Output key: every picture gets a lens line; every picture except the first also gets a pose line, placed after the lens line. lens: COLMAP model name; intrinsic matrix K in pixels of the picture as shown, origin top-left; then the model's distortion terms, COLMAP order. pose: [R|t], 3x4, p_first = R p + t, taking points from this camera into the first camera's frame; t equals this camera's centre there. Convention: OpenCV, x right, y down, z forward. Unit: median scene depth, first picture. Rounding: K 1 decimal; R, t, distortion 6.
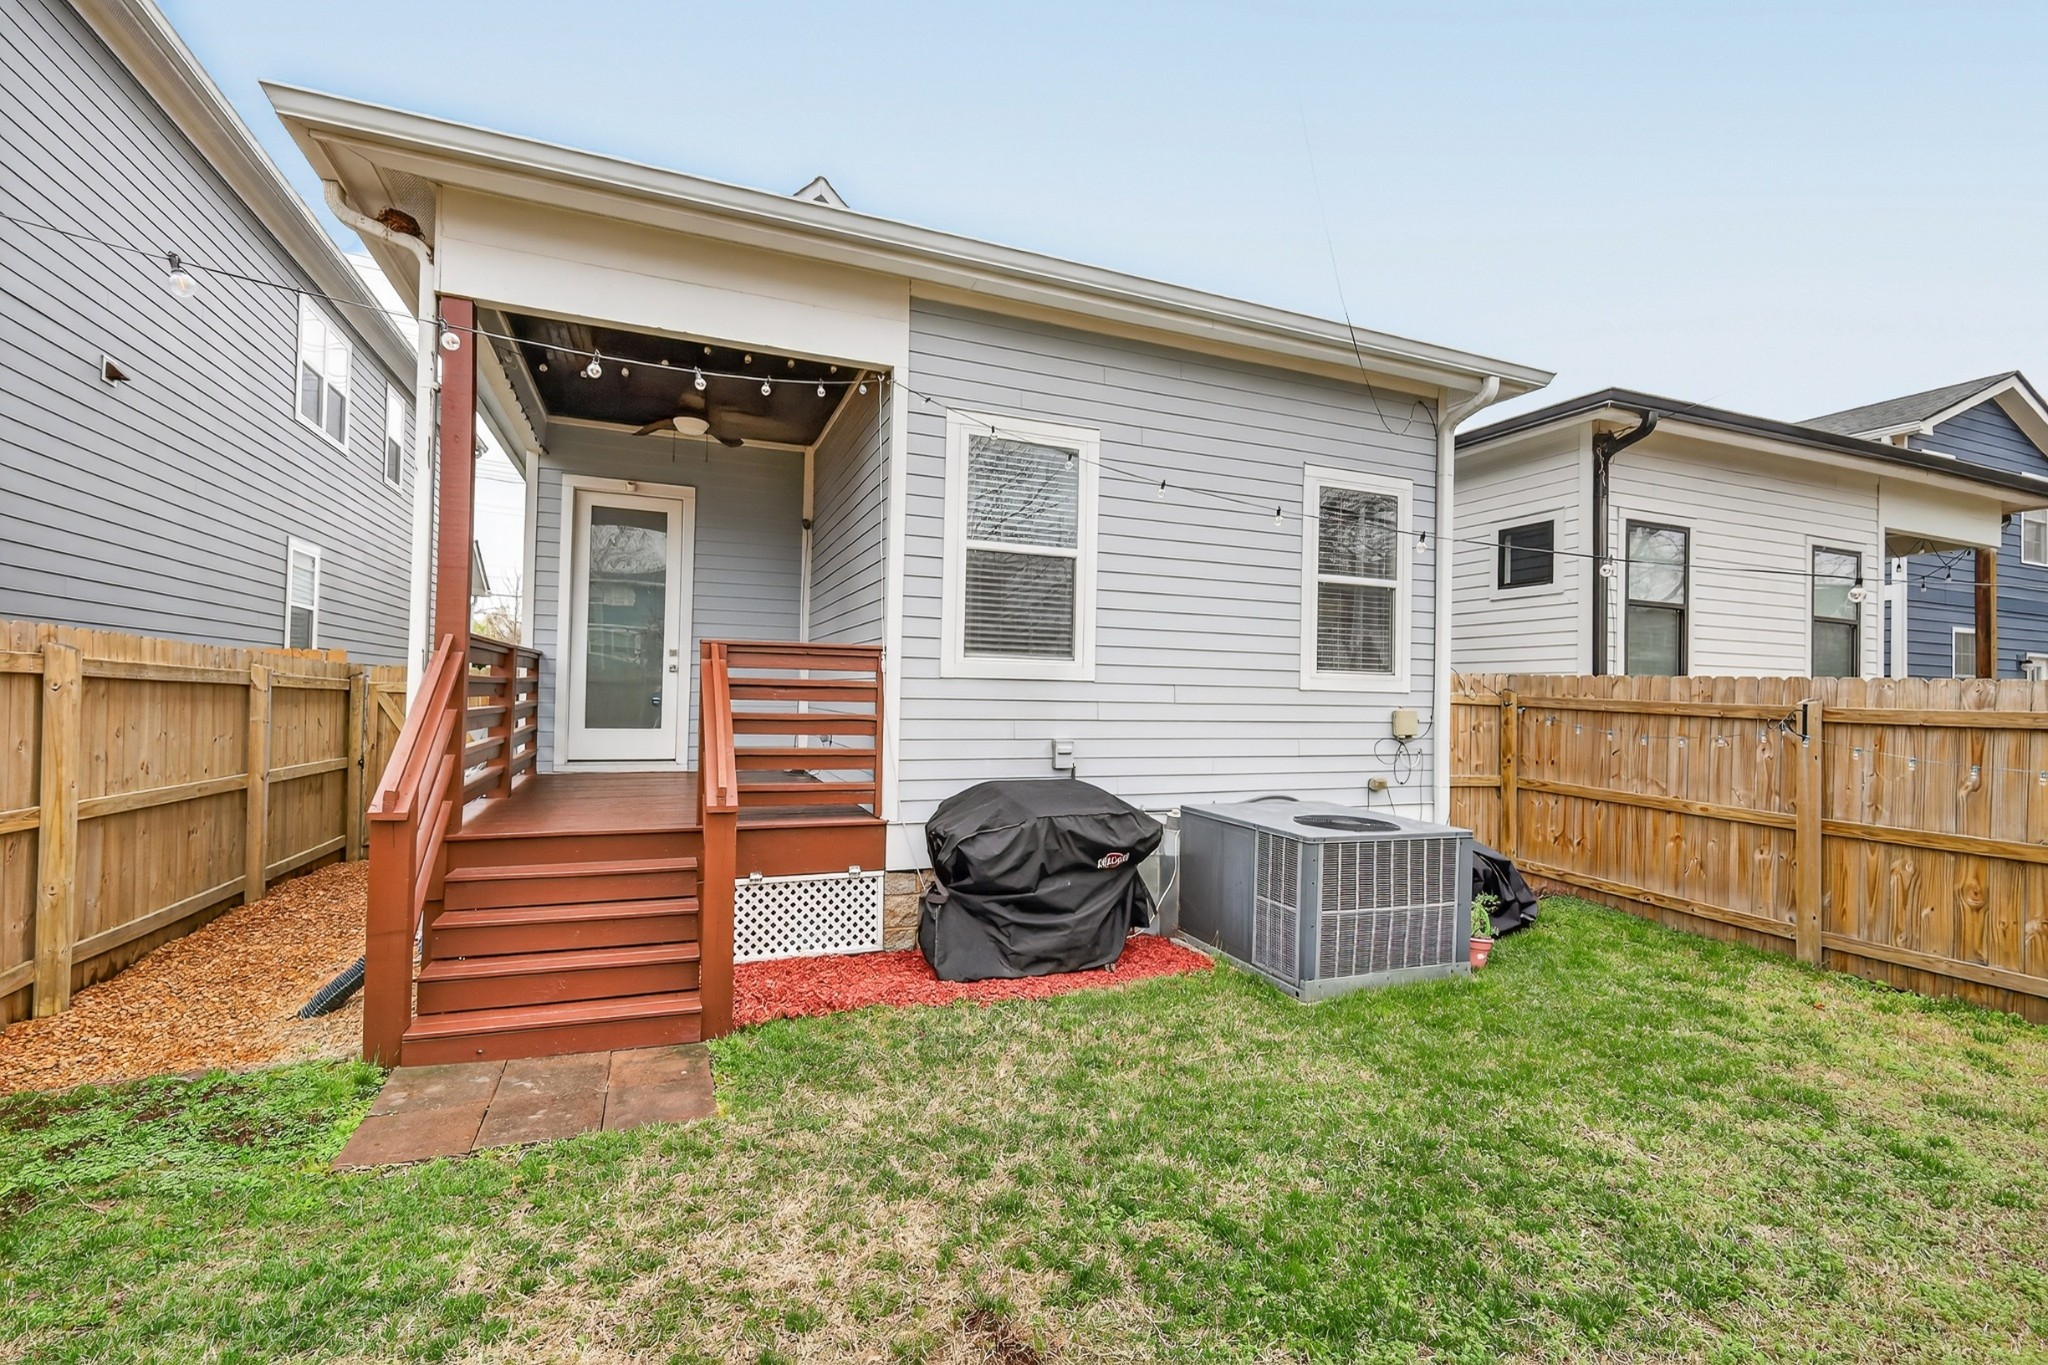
lens RADIAL K [[886.5, 0, 1025.6], [0, 886.5, 677.5], [0, 0, 1]] dist [0.000740, -0.000337]
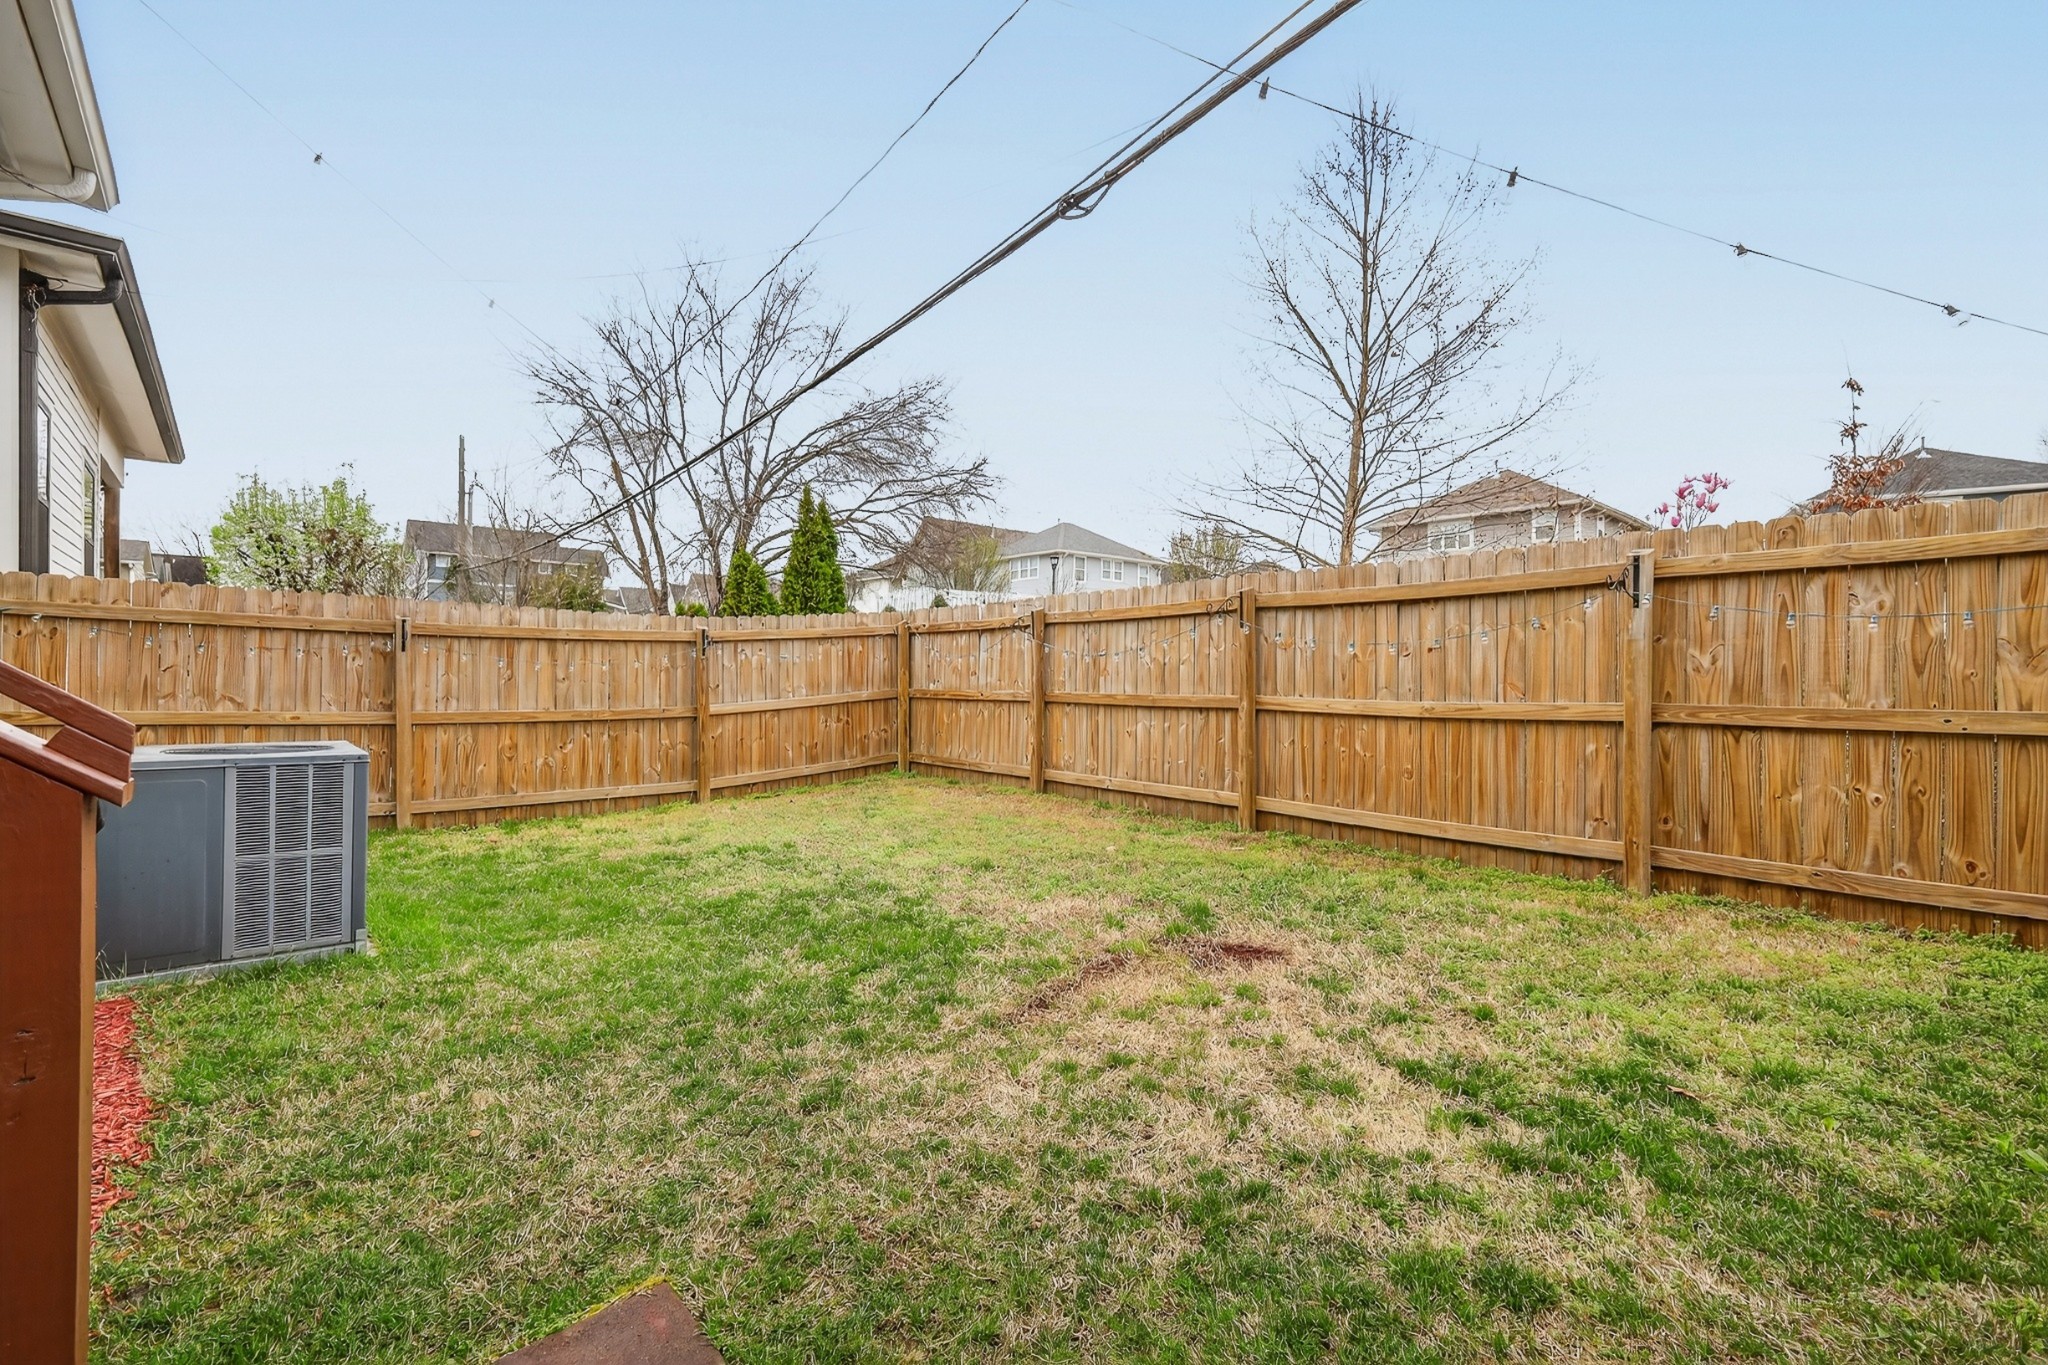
lens RADIAL K [[886.5, 0, 1025.6], [0, 886.5, 677.5], [0, 0, 1]] dist [0.000740, -0.000337]
pose [[-0.326988, -0.024067, 0.944722, -0.626111], [-0.032039, 0.999383, 0.014370, 0.072215], [-0.944485, -0.025569, -0.327557, 0.655965]]
